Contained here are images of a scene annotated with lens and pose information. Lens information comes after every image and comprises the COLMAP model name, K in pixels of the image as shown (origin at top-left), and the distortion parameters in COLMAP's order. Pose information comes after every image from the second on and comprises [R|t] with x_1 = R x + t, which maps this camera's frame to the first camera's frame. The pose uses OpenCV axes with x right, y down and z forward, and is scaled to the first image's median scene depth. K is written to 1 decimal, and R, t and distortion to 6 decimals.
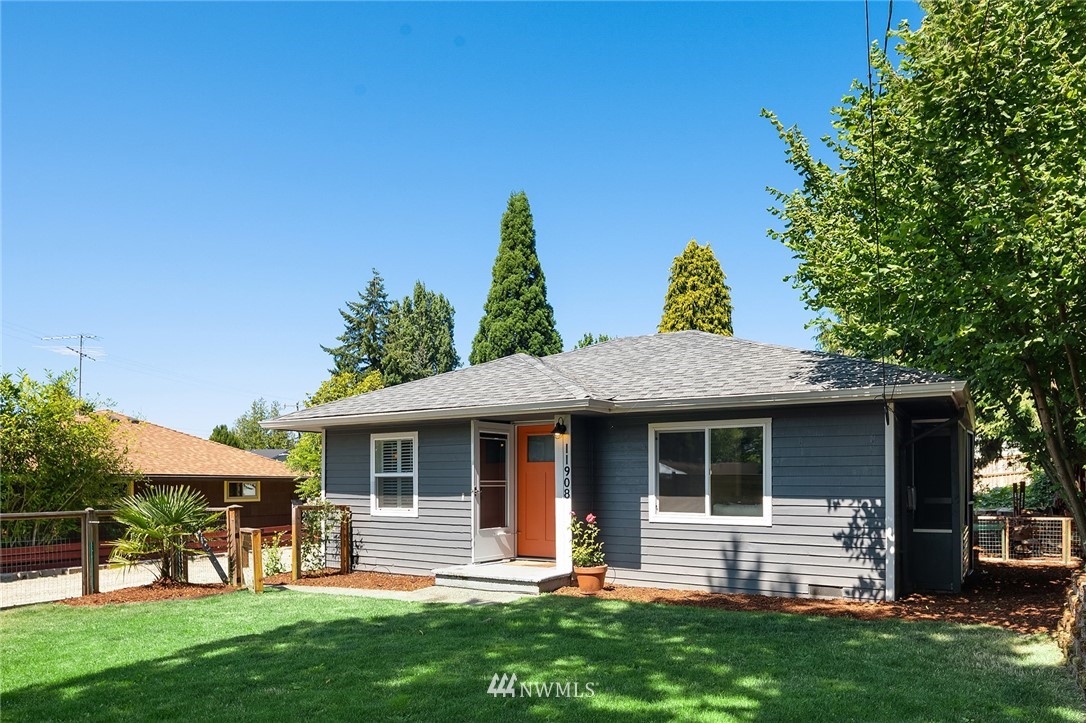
lens RADIAL K [[694.3, 0, 541.5], [0, 694.3, 343.9], [0, 0, 1]] dist [-0.001492, 0.000641]
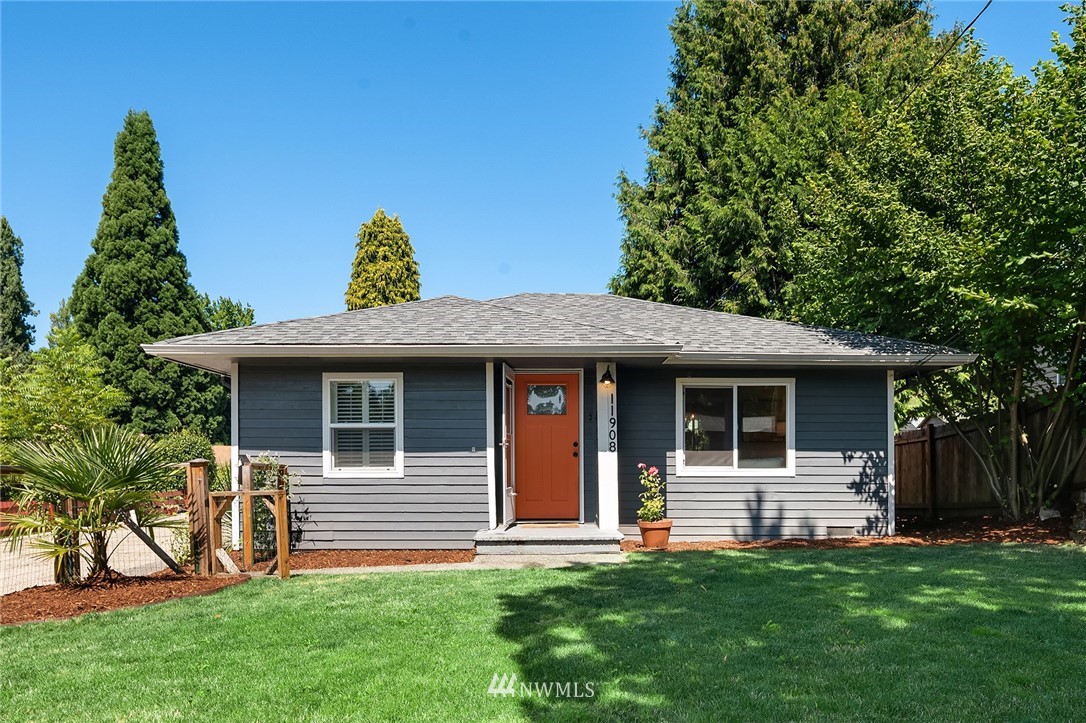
lens RADIAL K [[709.6, 0, 545.6], [0, 709.6, 354.4], [0, 0, 1]] dist [-0.001520, -0.002762]
pose [[0.843142, 0.081652, 0.531455, -0.540954], [-0.103436, 0.994572, 0.011295, 0.089281], [-0.527648, -0.064495, 0.847011, 0.246474]]
